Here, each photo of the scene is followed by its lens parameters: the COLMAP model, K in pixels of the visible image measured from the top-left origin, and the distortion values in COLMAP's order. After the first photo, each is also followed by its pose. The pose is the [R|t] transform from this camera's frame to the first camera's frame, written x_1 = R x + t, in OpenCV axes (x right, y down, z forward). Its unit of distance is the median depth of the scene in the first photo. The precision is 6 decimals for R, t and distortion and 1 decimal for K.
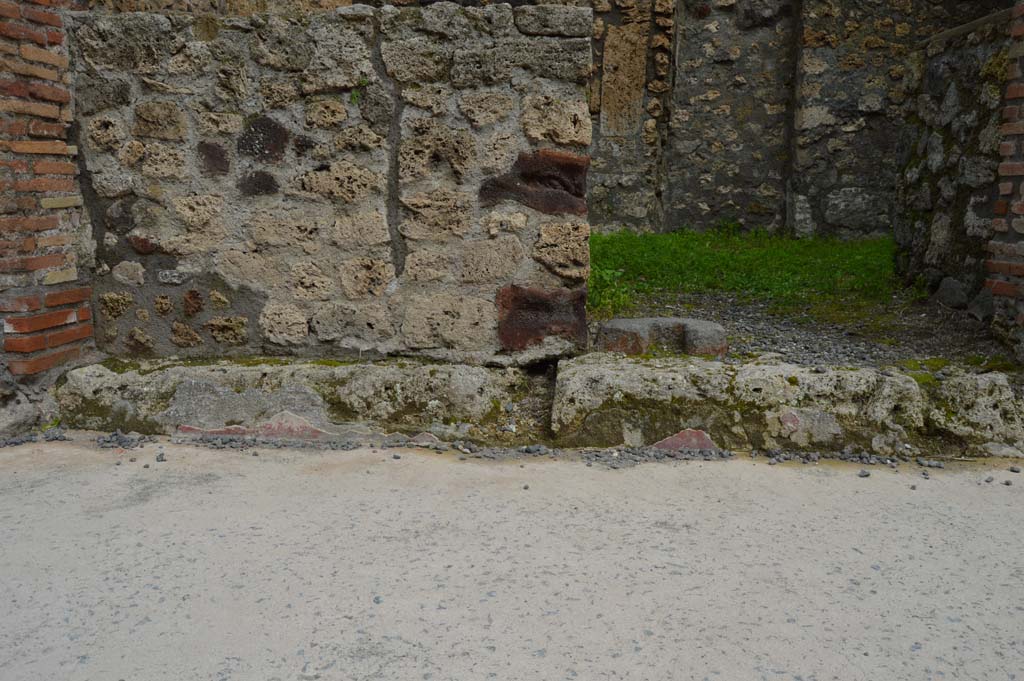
lens RADIAL K [[810.7, 0, 516.4], [0, 810.7, 341.3], [0, 0, 1]] dist [-0.093023, 0.028092]
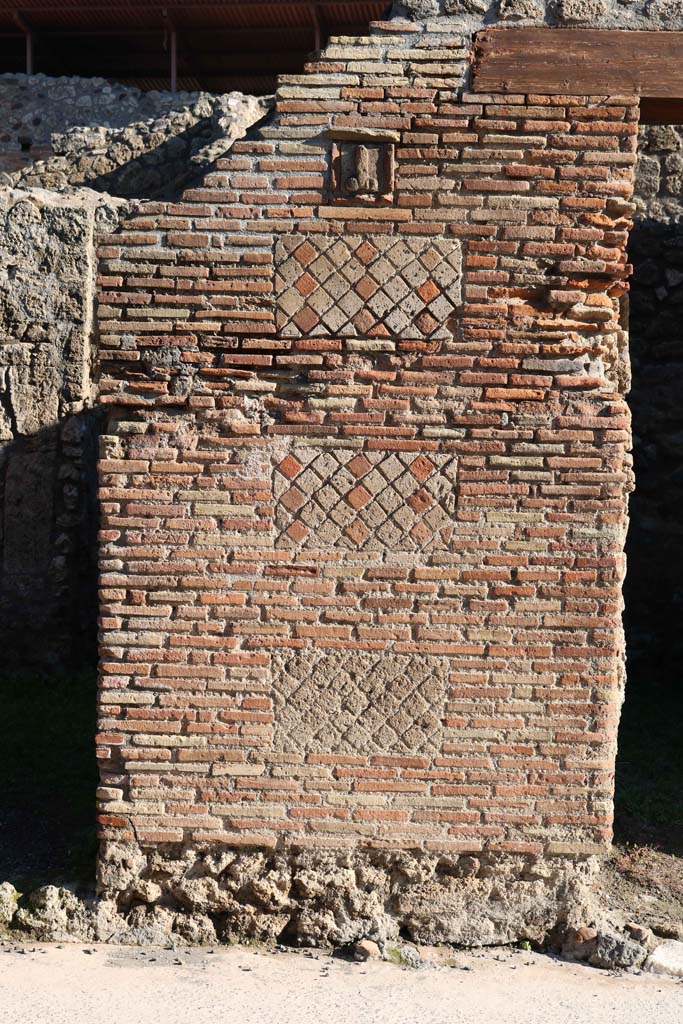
lens RADIAL K [[1646.8, 0, 316.5], [0, 1646.8, 507.3], [0, 0, 1]] dist [-0.032099, 0.000000]
pose [[0.998463, 0.006252, 0.055071, 0.833429], [0.000185, 0.993237, -0.116100, -0.279031], [-0.055424, 0.115932, 0.991710, -1.991997]]
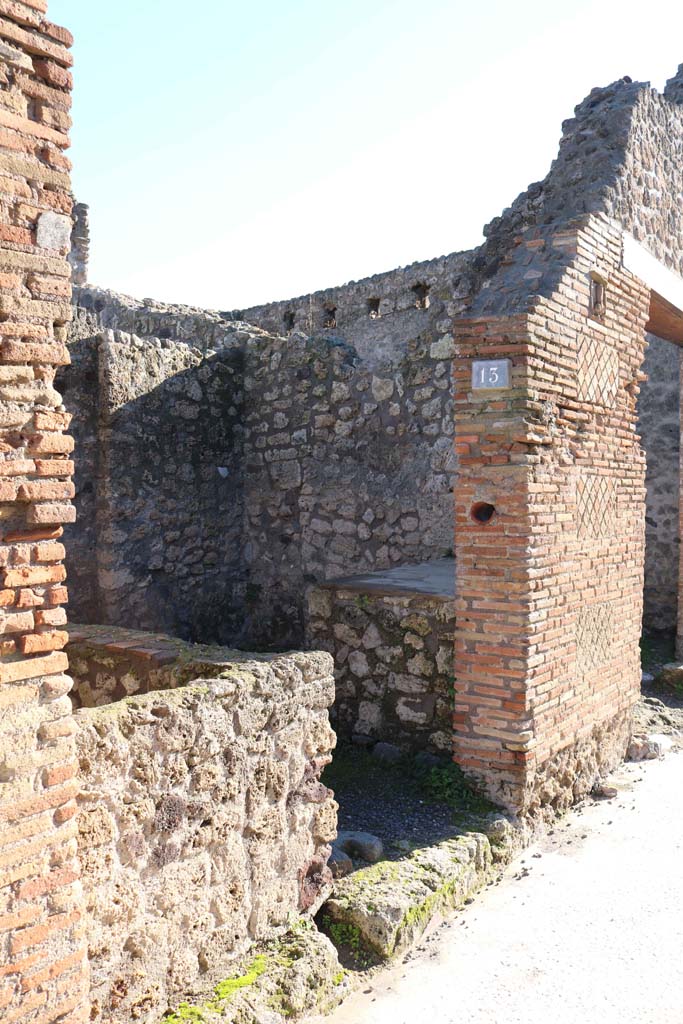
lens RADIAL K [[845.4, 0, 340.5], [0, 845.4, 507.7], [0, 0, 1]] dist [-0.152573, 0.110038]
pose [[0.534341, -0.022279, 0.844975, -1.155723], [0.163300, 0.983541, -0.077334, -0.550058], [-0.829345, 0.179308, 0.529184, 0.128593]]
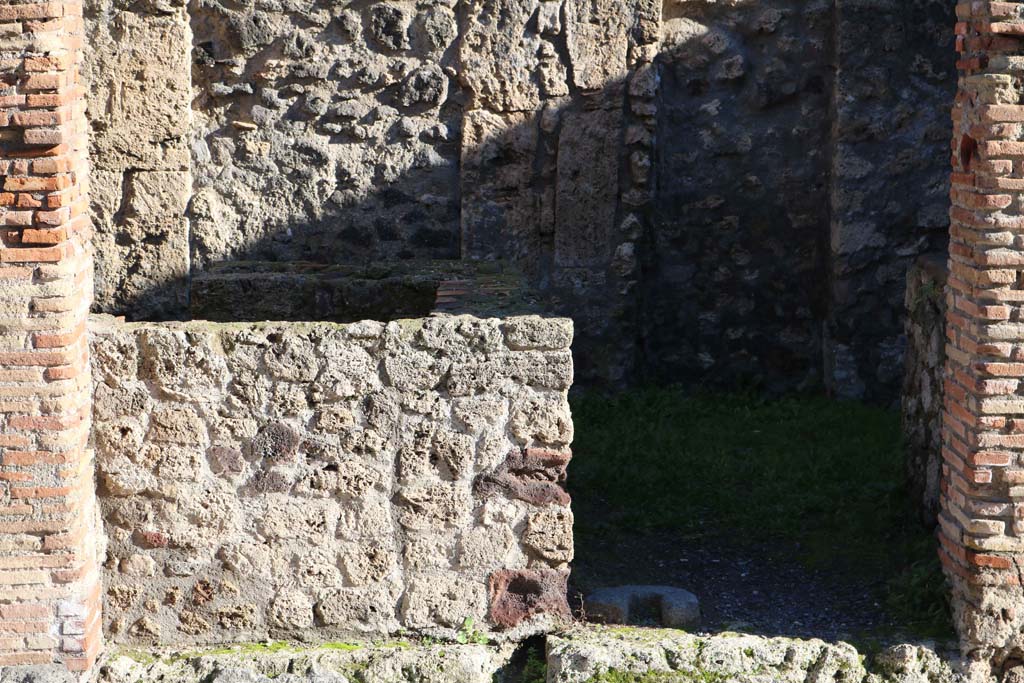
lens RADIAL K [[2088.1, 0, 505.3], [0, 2088.1, 334.4], [0, 0, 1]] dist [0.015659, 0.000000]
pose [[0.994743, -0.018011, 0.100806, -0.293870], [0.023217, 0.998443, -0.050713, -0.252251], [-0.099736, 0.052787, 0.993613, -1.902657]]
